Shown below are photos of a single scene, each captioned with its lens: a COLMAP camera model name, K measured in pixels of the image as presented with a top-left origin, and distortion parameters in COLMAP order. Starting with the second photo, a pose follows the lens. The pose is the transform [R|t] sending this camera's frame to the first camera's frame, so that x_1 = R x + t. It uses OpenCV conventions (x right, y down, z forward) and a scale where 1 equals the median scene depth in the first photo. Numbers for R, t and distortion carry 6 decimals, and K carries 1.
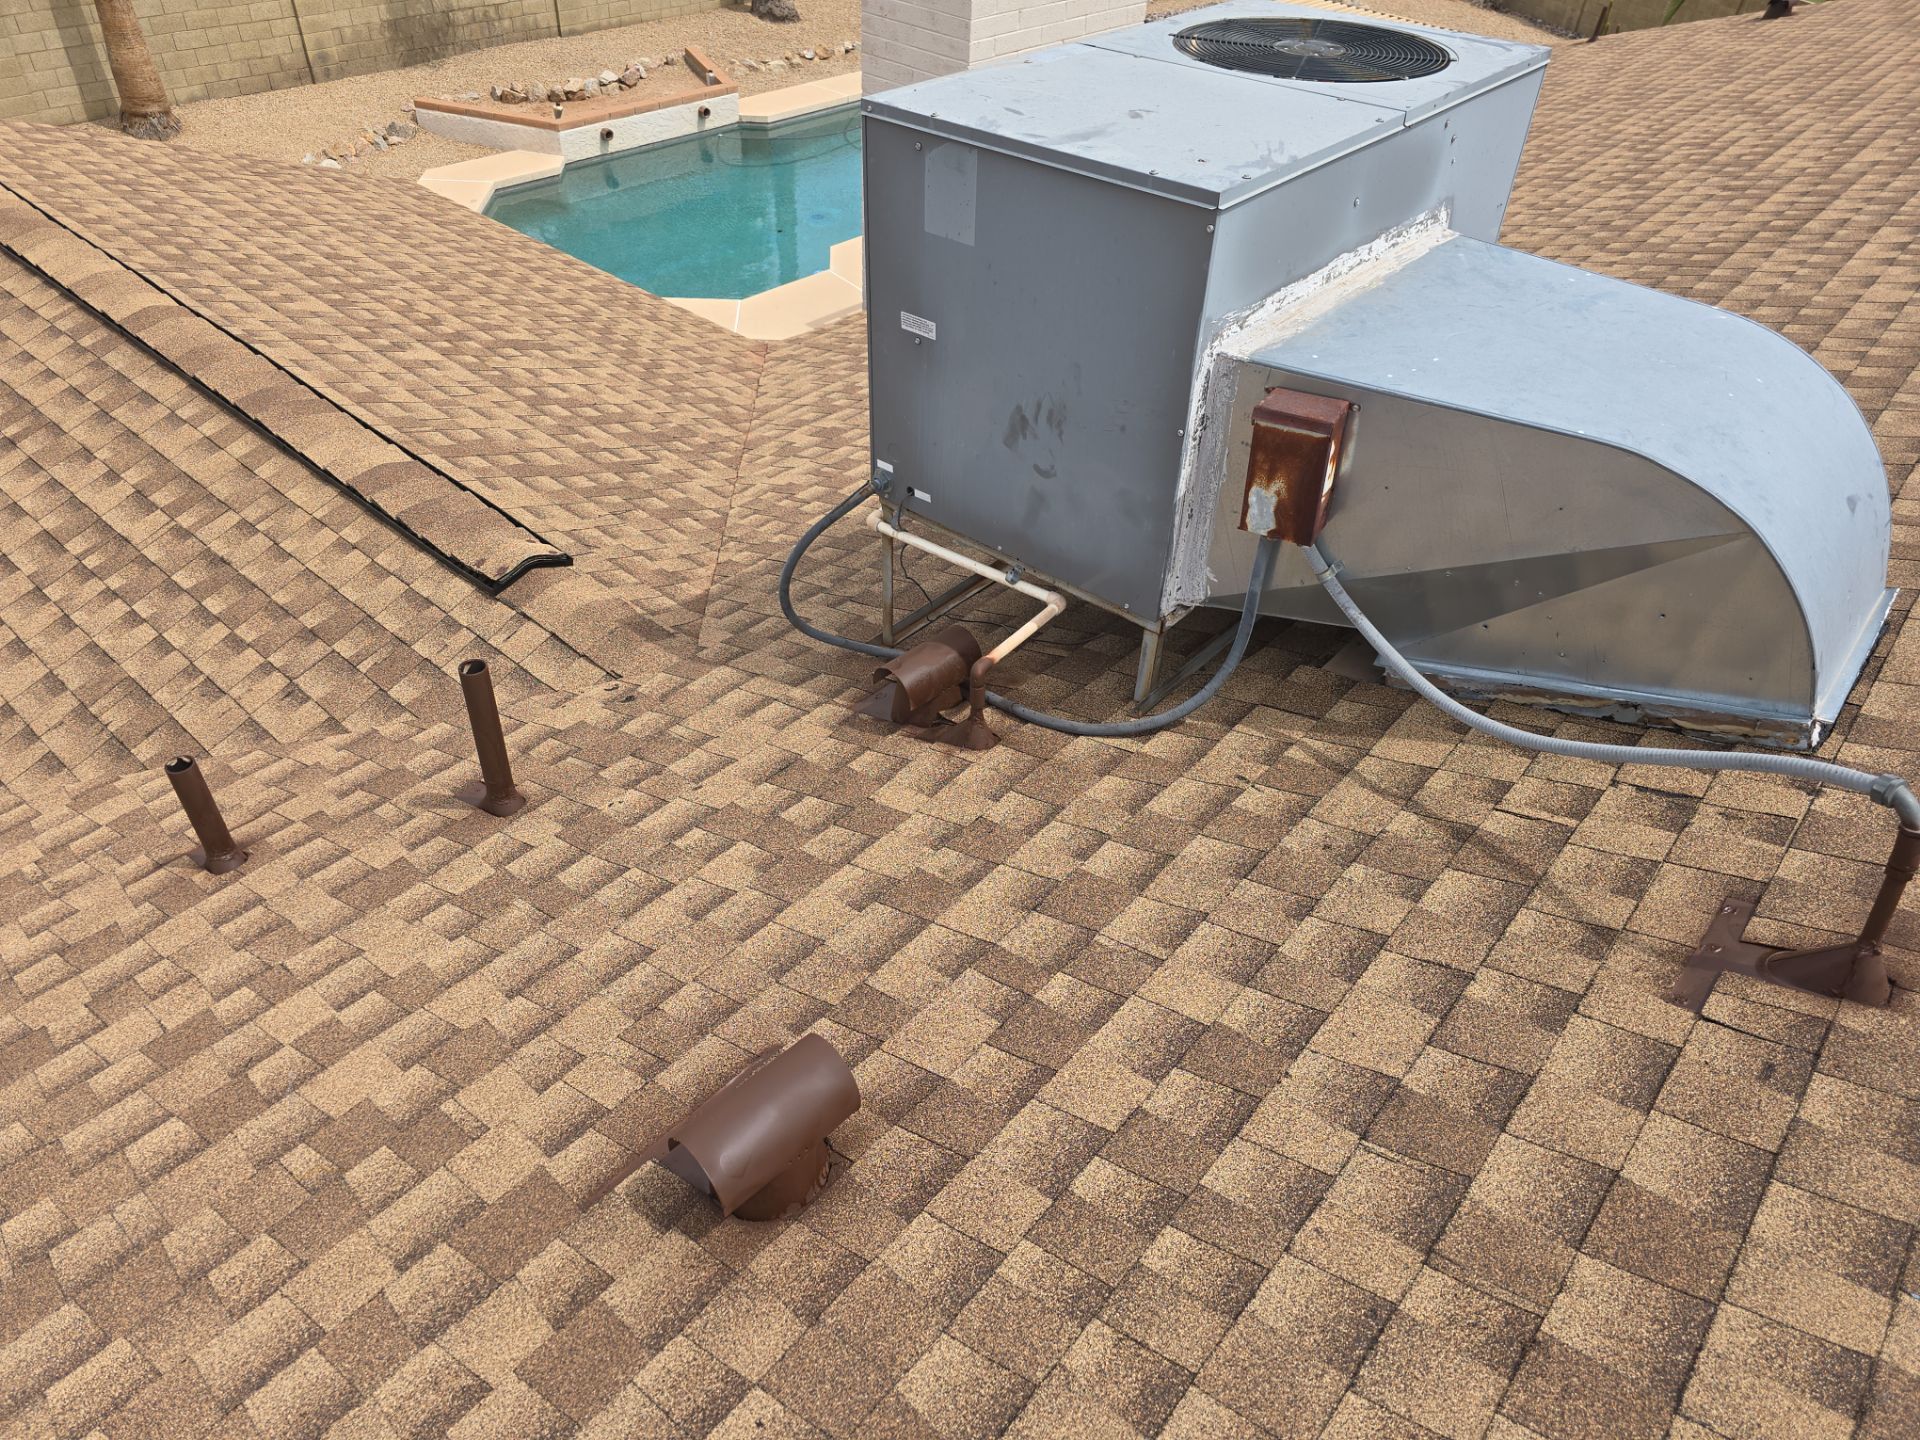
lens RADIAL K [[1287.9, 0, 961.9], [0, 1287.9, 733.5], [0, 0, 1]] dist [0.050269, -0.037509]
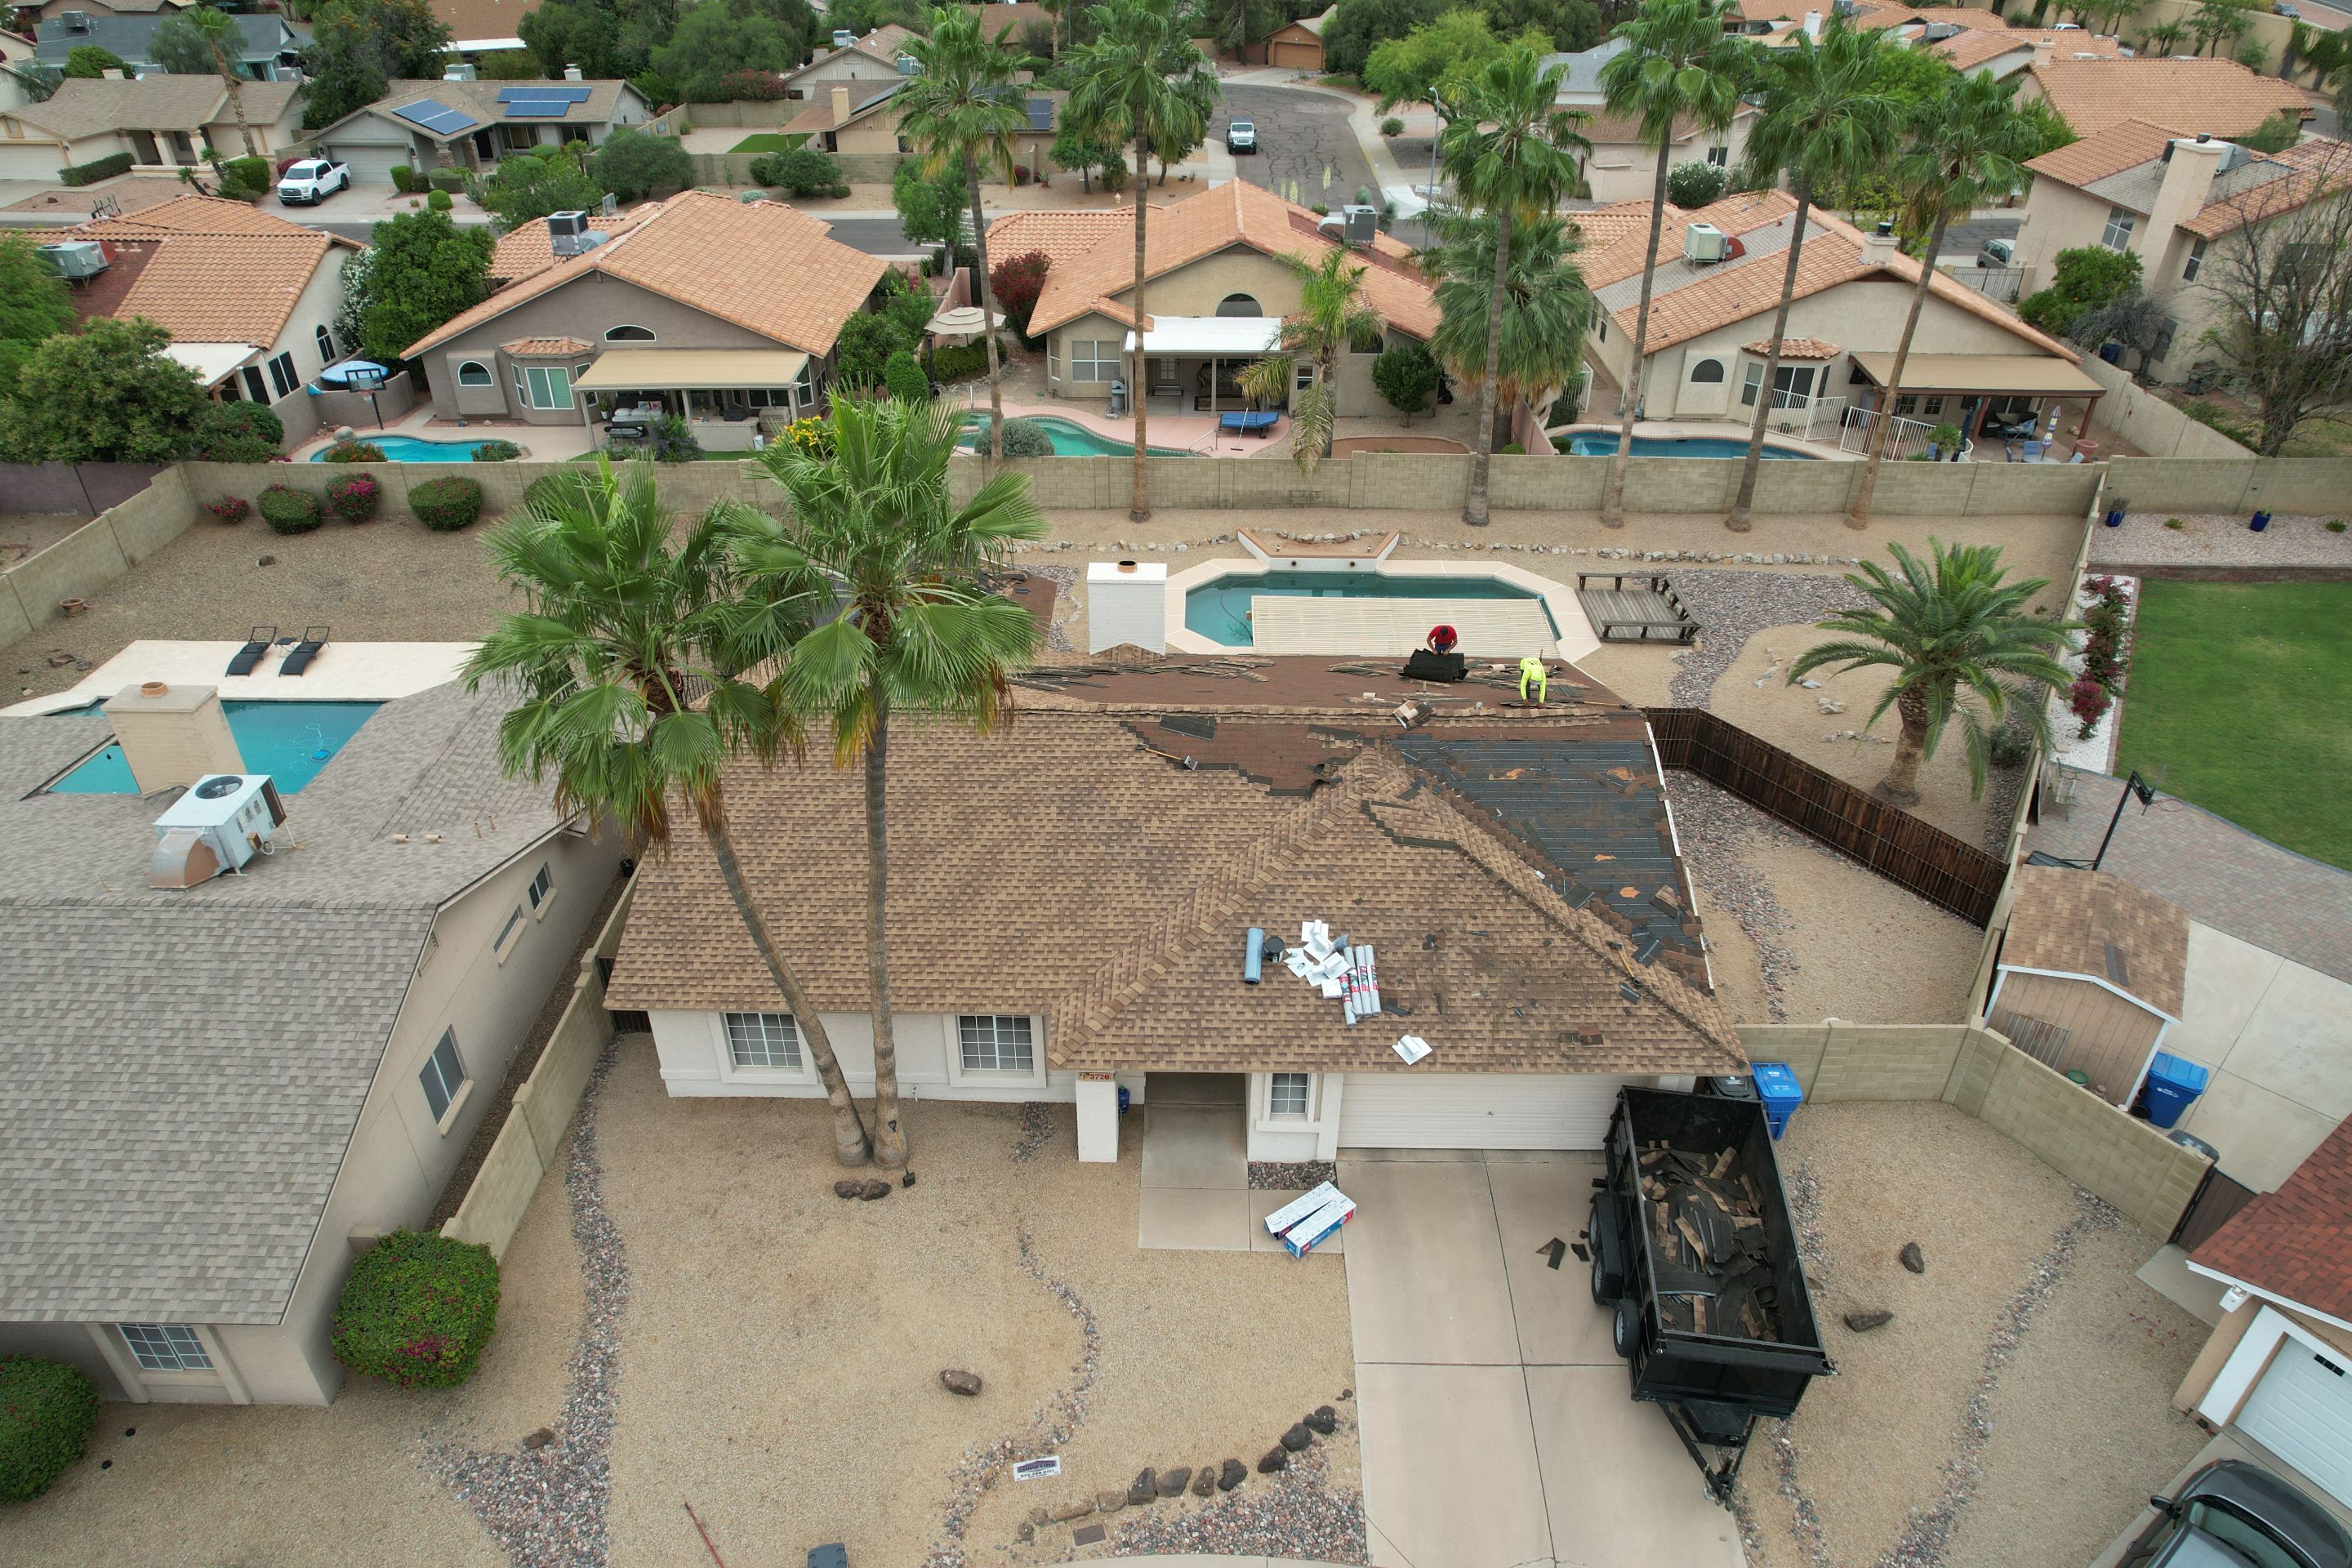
lens RADIAL K [[1503.9, 0, 1164.7], [0, 1503.9, 784.5], [0, 0, 1]] dist [-0.064584, 0.055896]
pose [[0.639783, 0.368029, -0.674710, 1.445036], [-0.474897, 0.879548, 0.029447, -0.116594], [0.604277, 0.301578, 0.737496, -0.871320]]
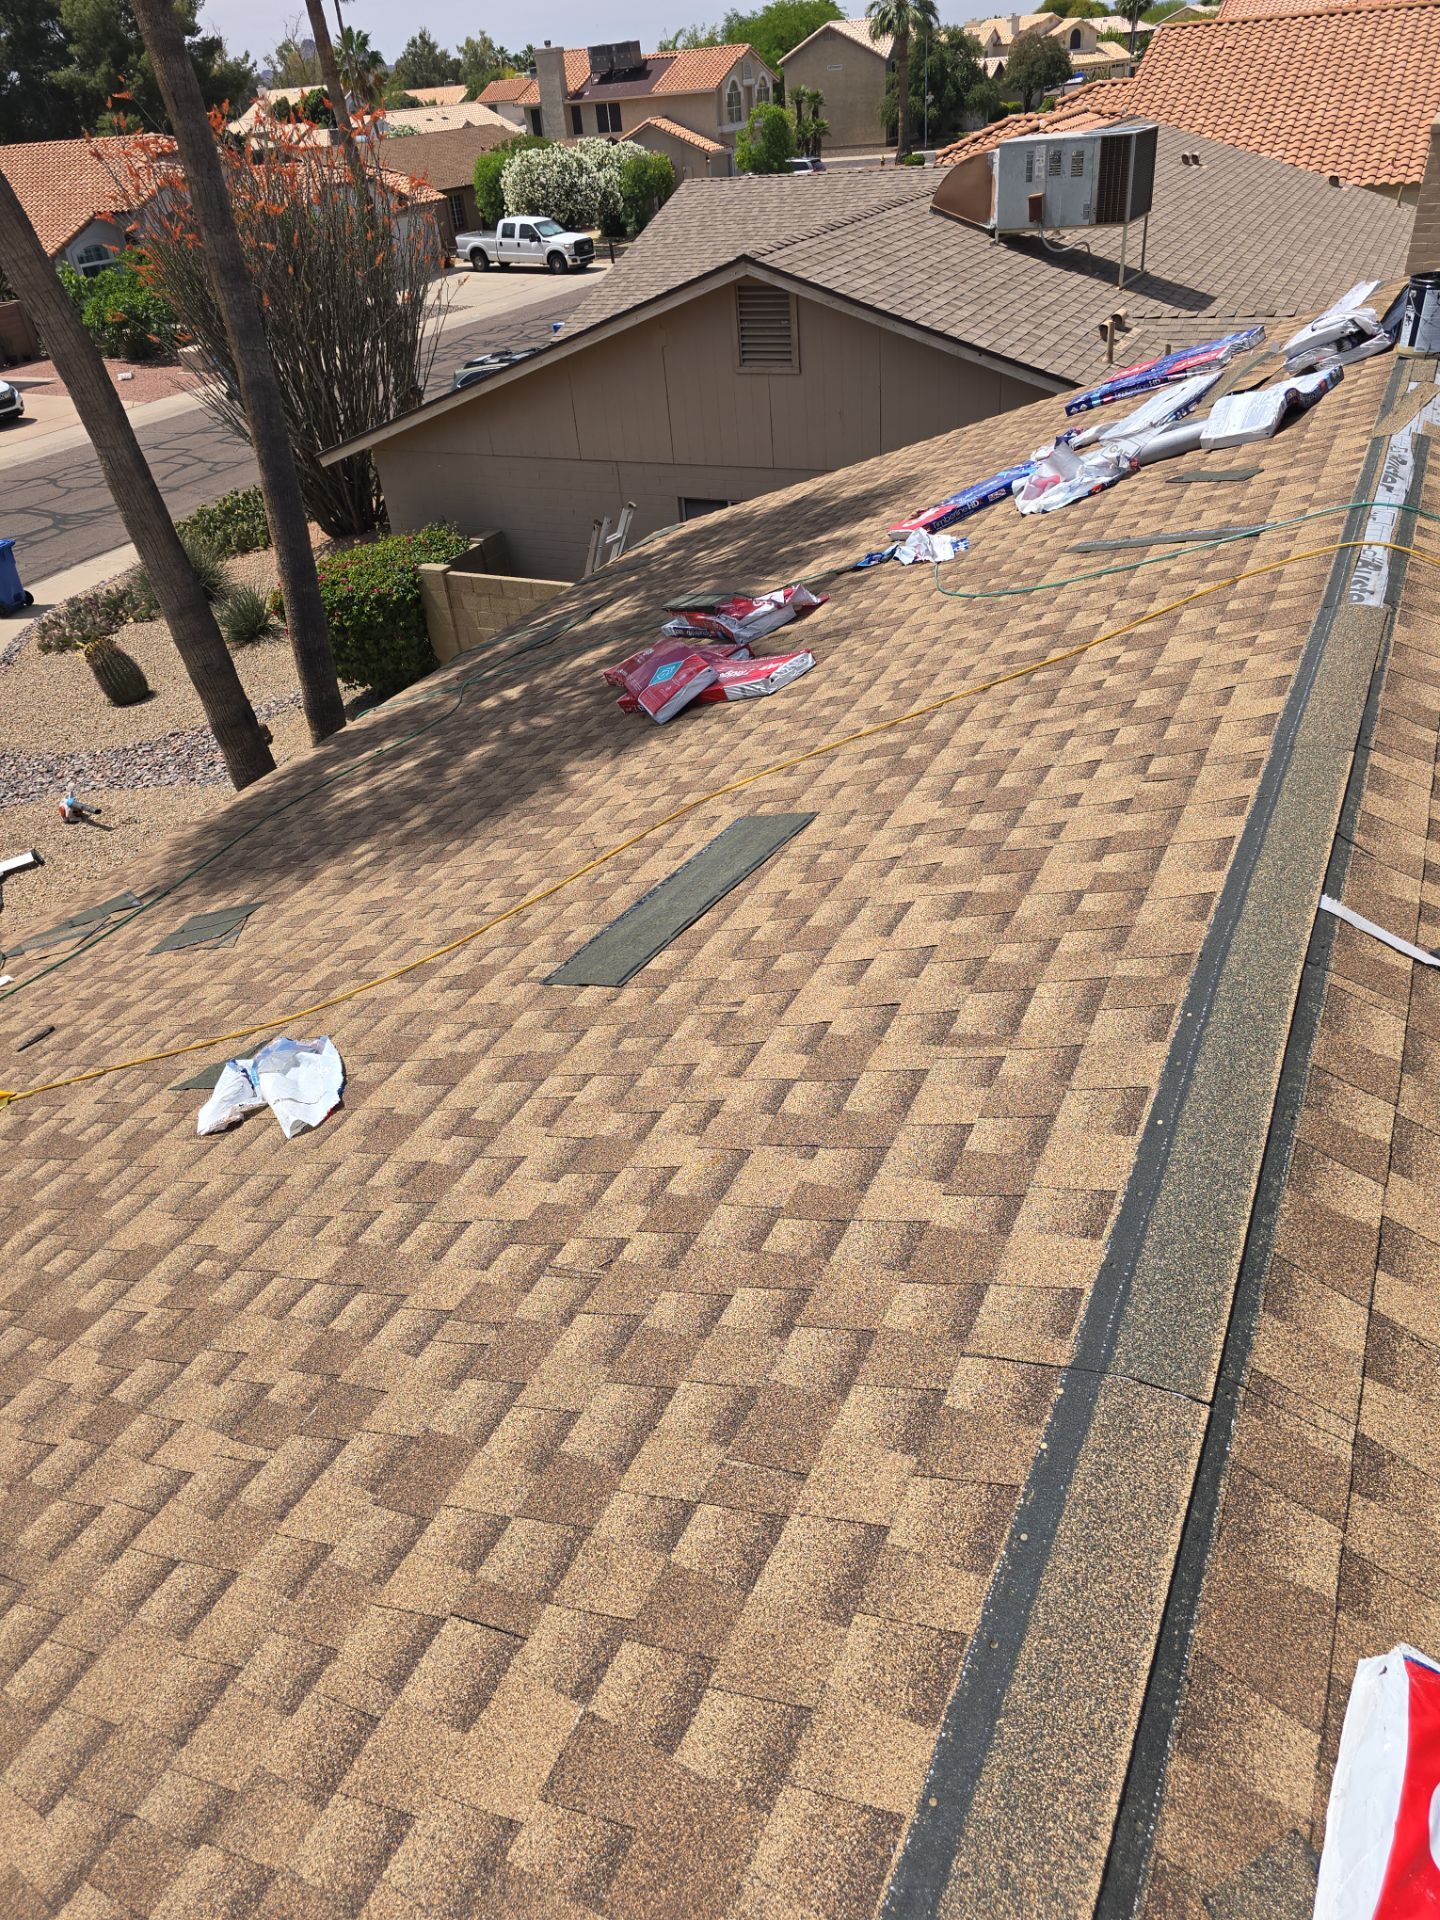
lens RADIAL K [[1287.9, 0, 724.2], [0, 1287.9, 970.5], [0, 0, 1]] dist [0.050269, -0.037509]
pose [[-0.965492, 0.162088, -0.203847, 0.384242], [-0.154597, 0.273192, 0.949455, -0.254354], [0.209585, 0.948205, -0.238707, 0.311080]]
